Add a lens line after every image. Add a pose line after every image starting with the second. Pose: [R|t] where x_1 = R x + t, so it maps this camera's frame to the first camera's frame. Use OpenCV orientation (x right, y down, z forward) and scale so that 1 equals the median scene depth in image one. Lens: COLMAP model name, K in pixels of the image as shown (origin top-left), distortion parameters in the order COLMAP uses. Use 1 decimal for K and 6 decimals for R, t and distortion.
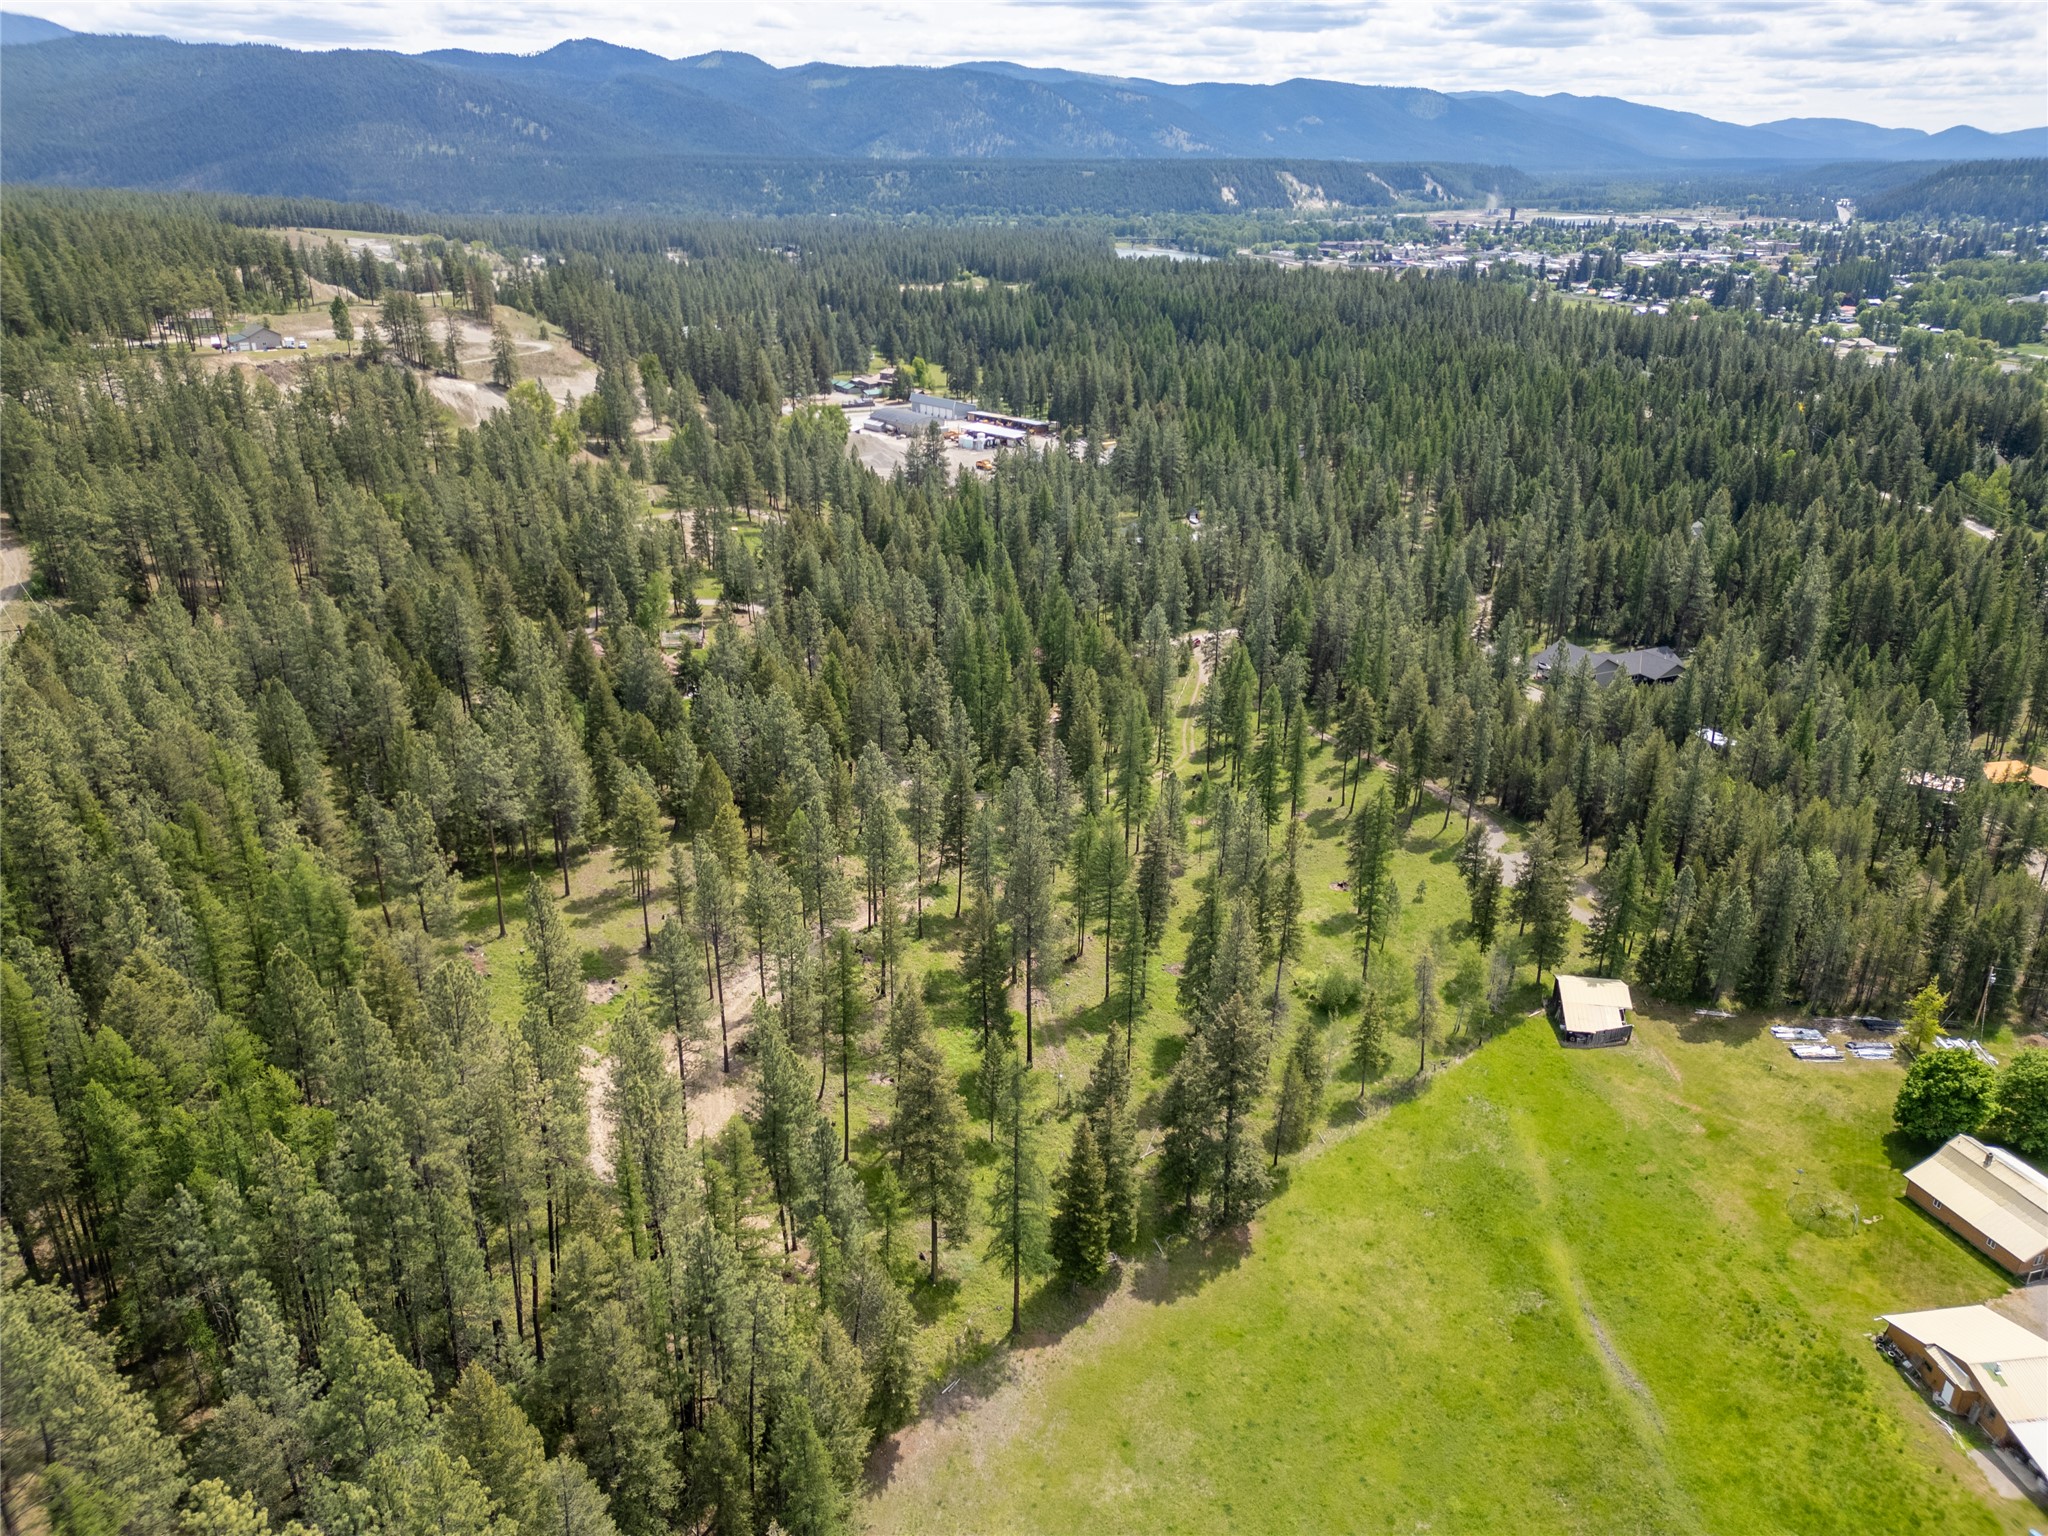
lens RADIAL K [[1376.1, 0, 1033.2], [0, 1376.1, 765.3], [0, 0, 1]] dist [0.021722, -0.023852]
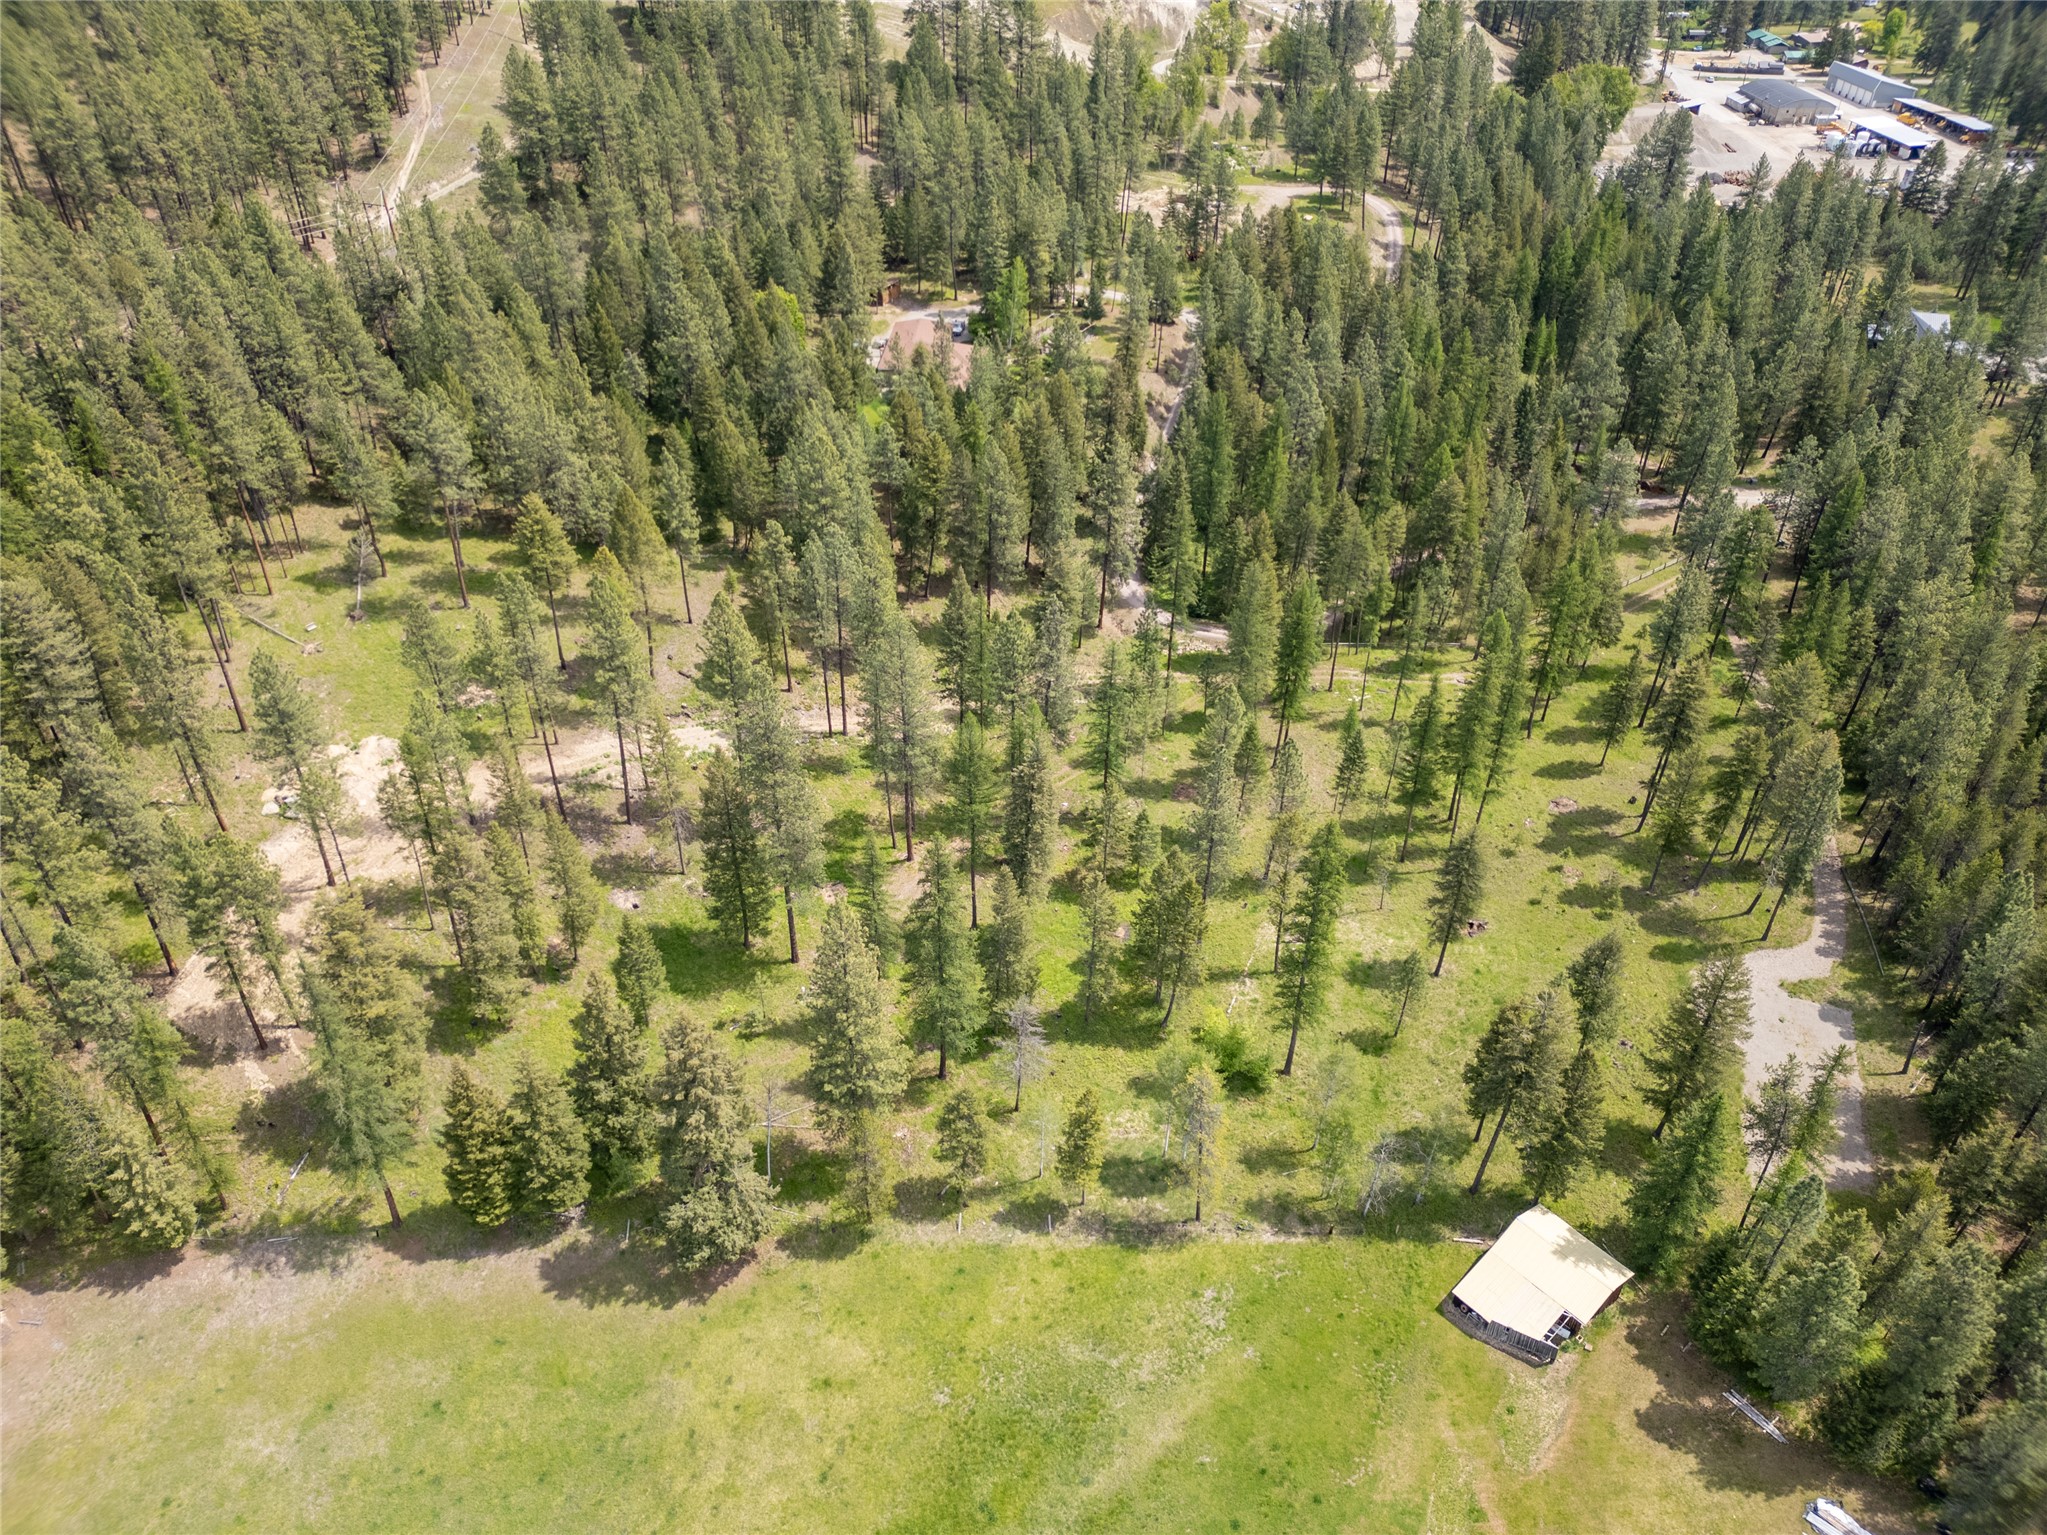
lens RADIAL K [[1375.4, 0, 1032.7], [0, 1375.4, 764.8], [0, 0, 1]] dist [0.021722, -0.023852]
pose [[0.763647, 0.375236, -0.525397, 0.478256], [-0.242376, 0.920864, 0.305391, -0.171170], [0.598413, -0.105868, 0.794163, 0.414706]]
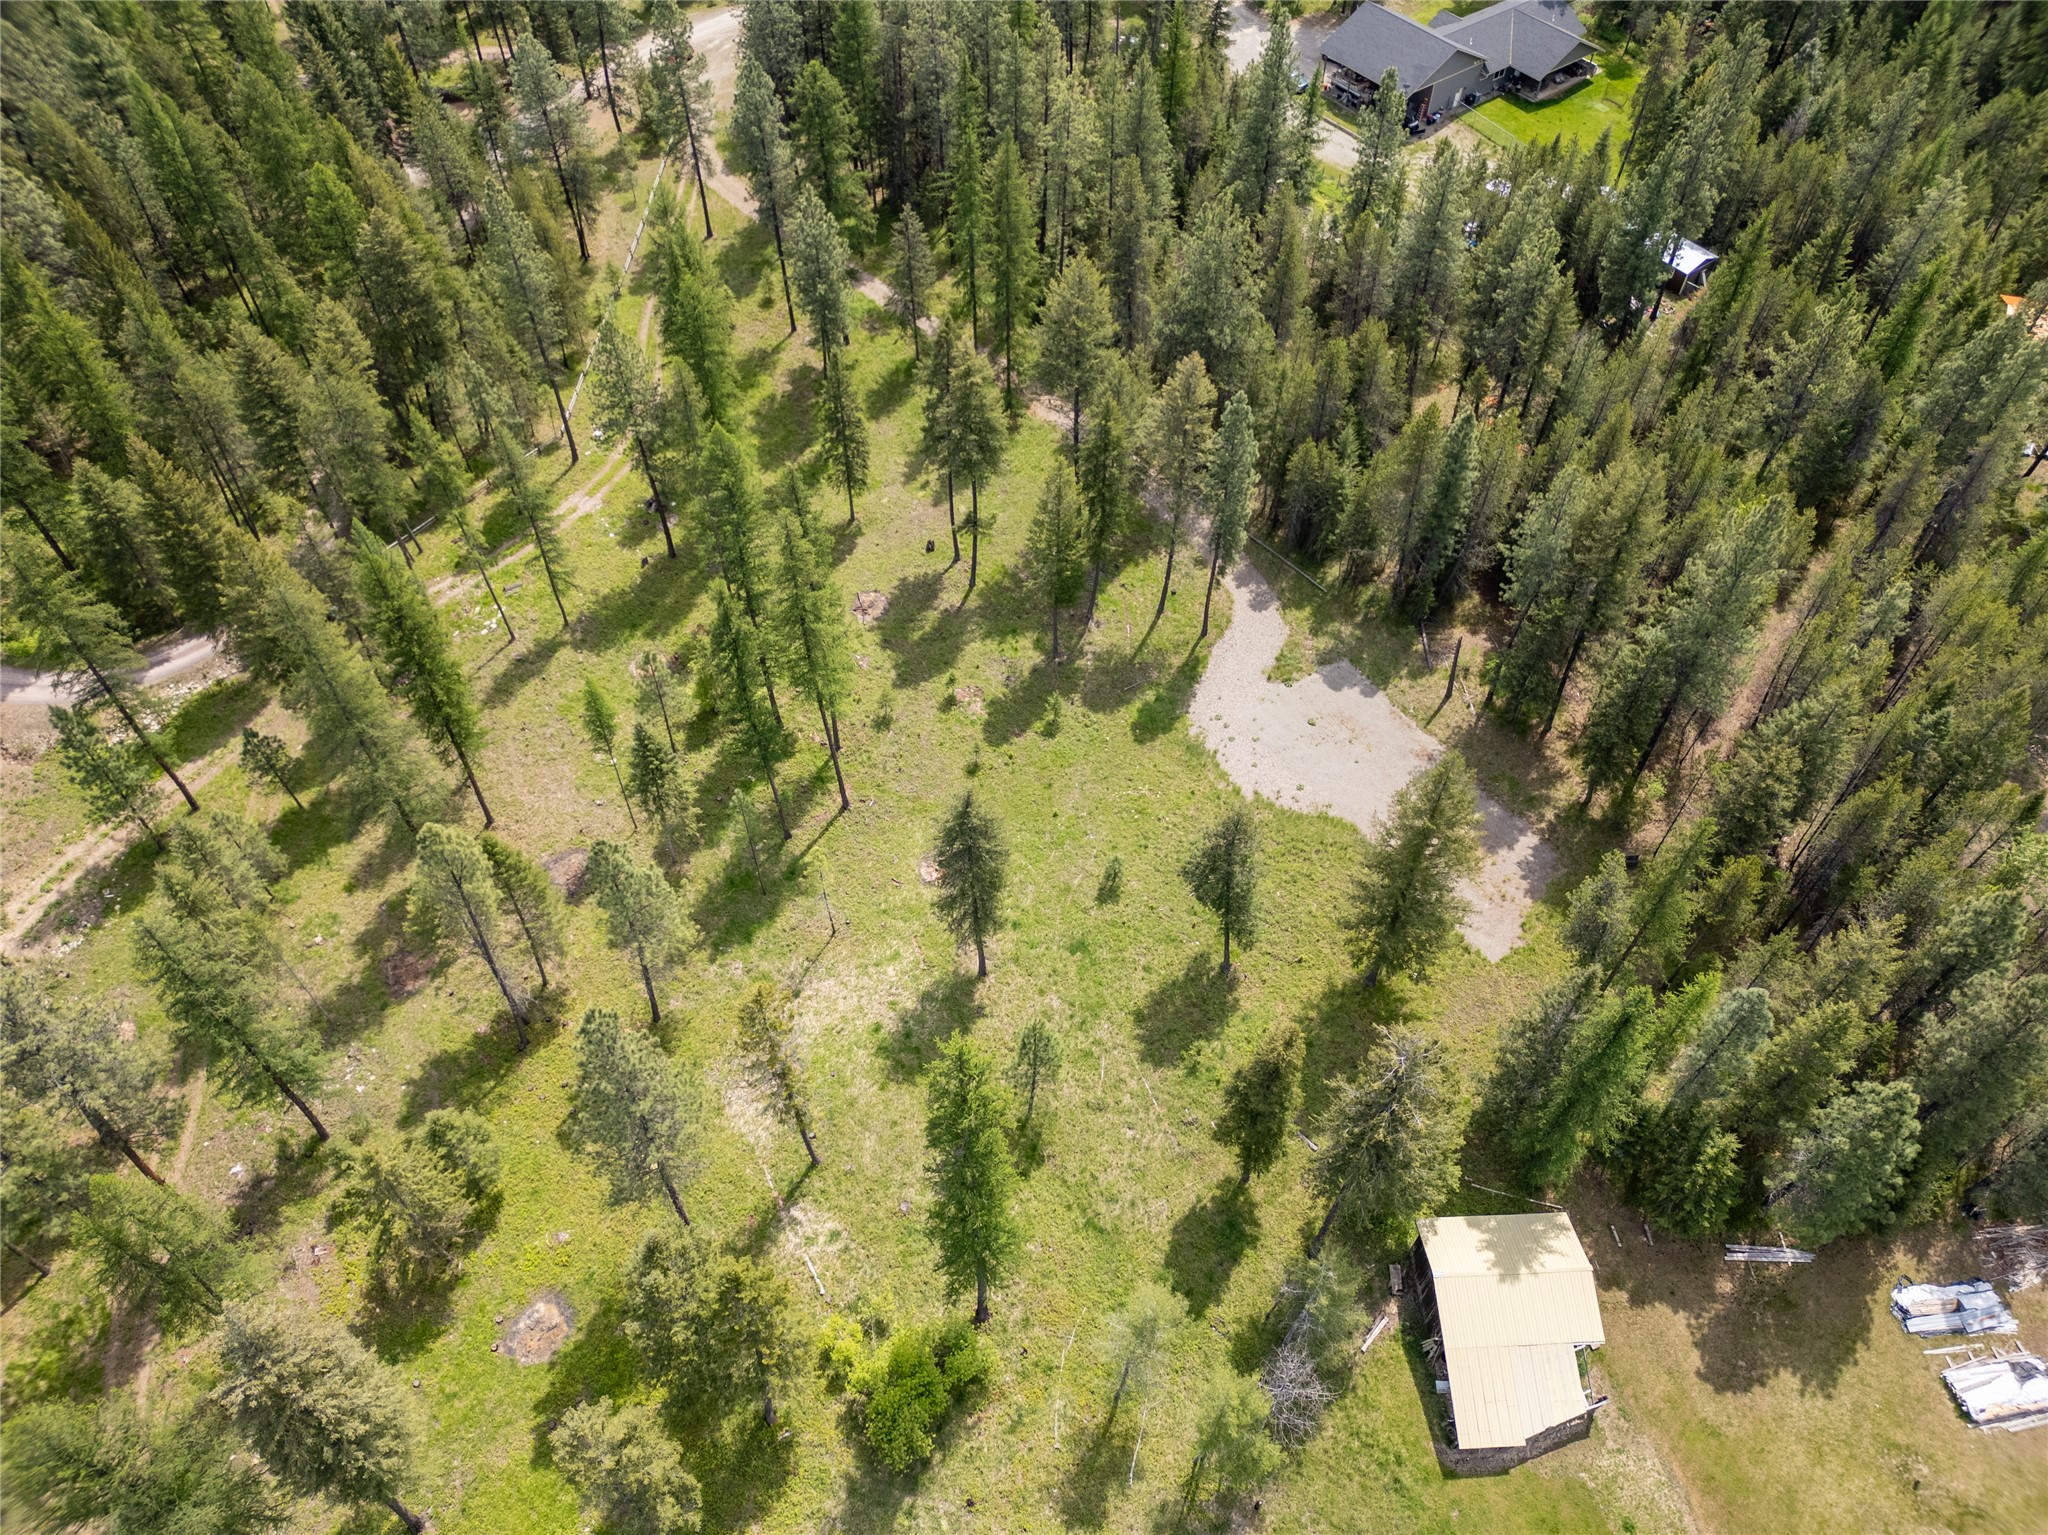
lens RADIAL K [[1376.1, 0, 1033.2], [0, 1376.1, 764.8], [0, 0, 1]] dist [0.021722, -0.023852]
pose [[0.976463, -0.179292, 0.119891, 0.250625], [0.099516, 0.867678, 0.487065, -0.194270], [-0.191354, -0.463670, 0.865098, 0.760362]]
